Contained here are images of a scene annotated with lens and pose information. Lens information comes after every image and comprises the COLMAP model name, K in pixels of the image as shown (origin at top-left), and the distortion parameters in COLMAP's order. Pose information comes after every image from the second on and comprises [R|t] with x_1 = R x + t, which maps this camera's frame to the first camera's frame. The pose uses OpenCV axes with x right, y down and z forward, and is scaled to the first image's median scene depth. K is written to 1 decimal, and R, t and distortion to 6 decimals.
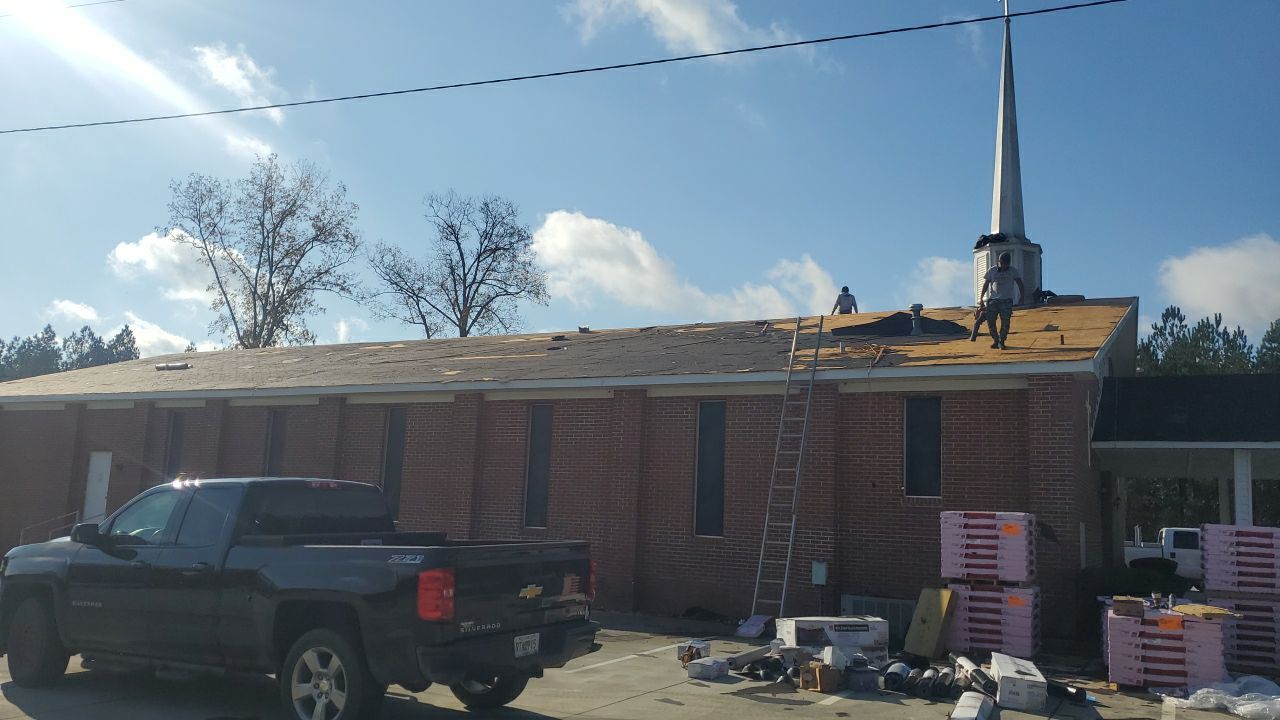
lens RADIAL K [[983.5, 0, 641.9], [0, 983.5, 373.5], [0, 0, 1]] dist [0.032062, -0.033101]
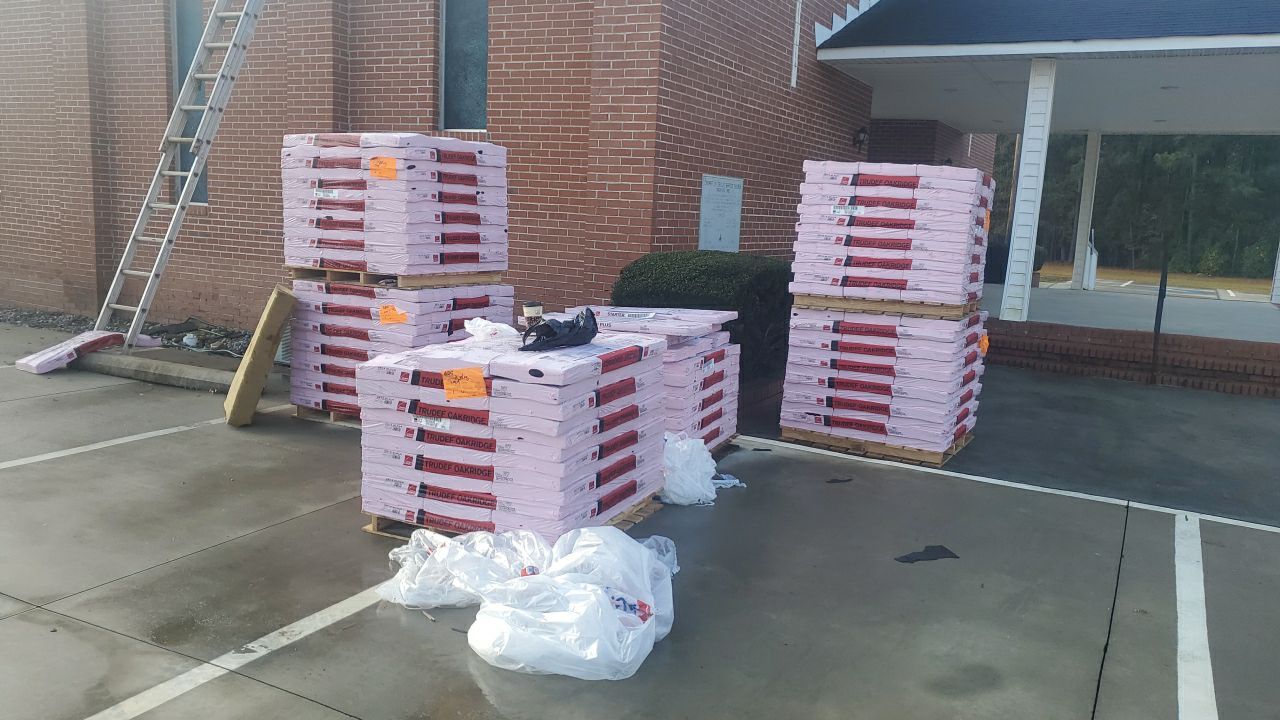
lens RADIAL K [[983.5, 0, 662.6], [0, 983.5, 381.1], [0, 0, 1]] dist [0.032062, -0.033101]
pose [[0.999621, 0.002207, 0.027452, 0.488321], [-0.010671, 0.949952, 0.312215, 0.104385], [-0.025389, -0.312389, 0.949615, 0.507937]]
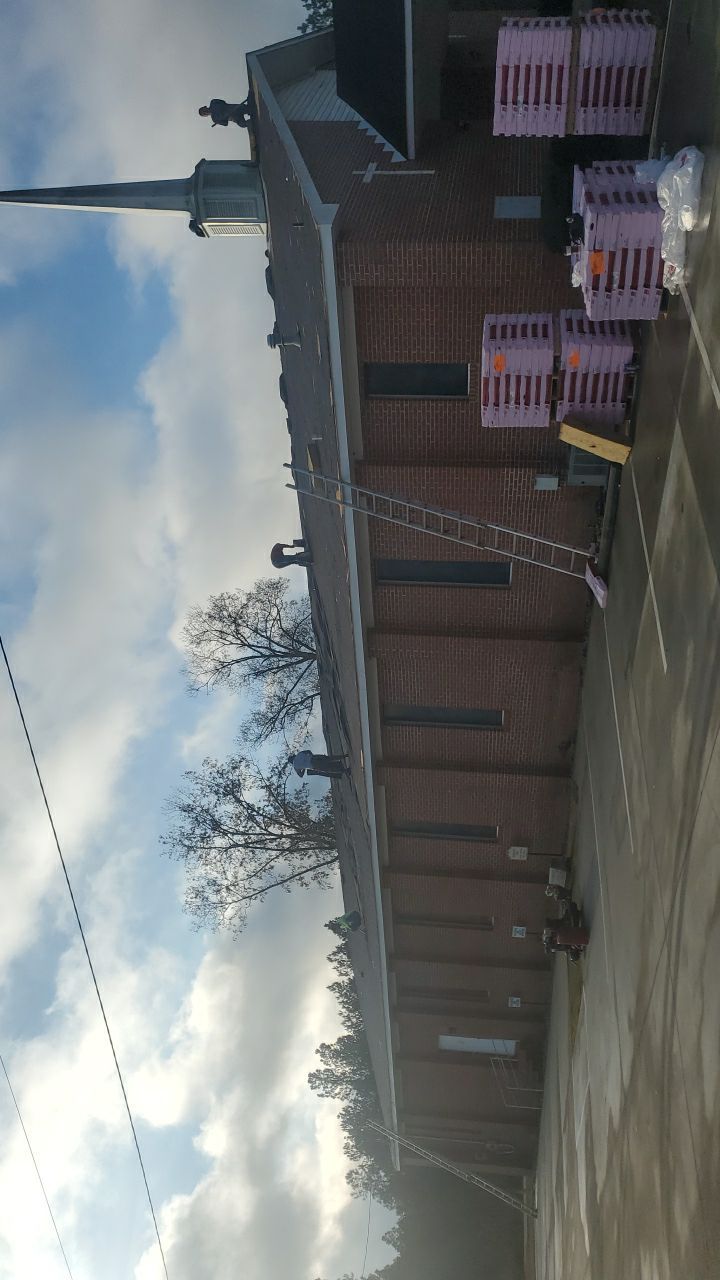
lens RADIAL K [[983.5, 0, 378.0], [0, 983.5, 629.0], [0, 0, 1]] dist [0.032062, -0.033101]
pose [[-0.028555, -0.975774, -0.216911, 0.328639], [0.999307, -0.033049, 0.017119, 0.015612], [-0.023873, -0.216272, 0.976041, 0.018006]]
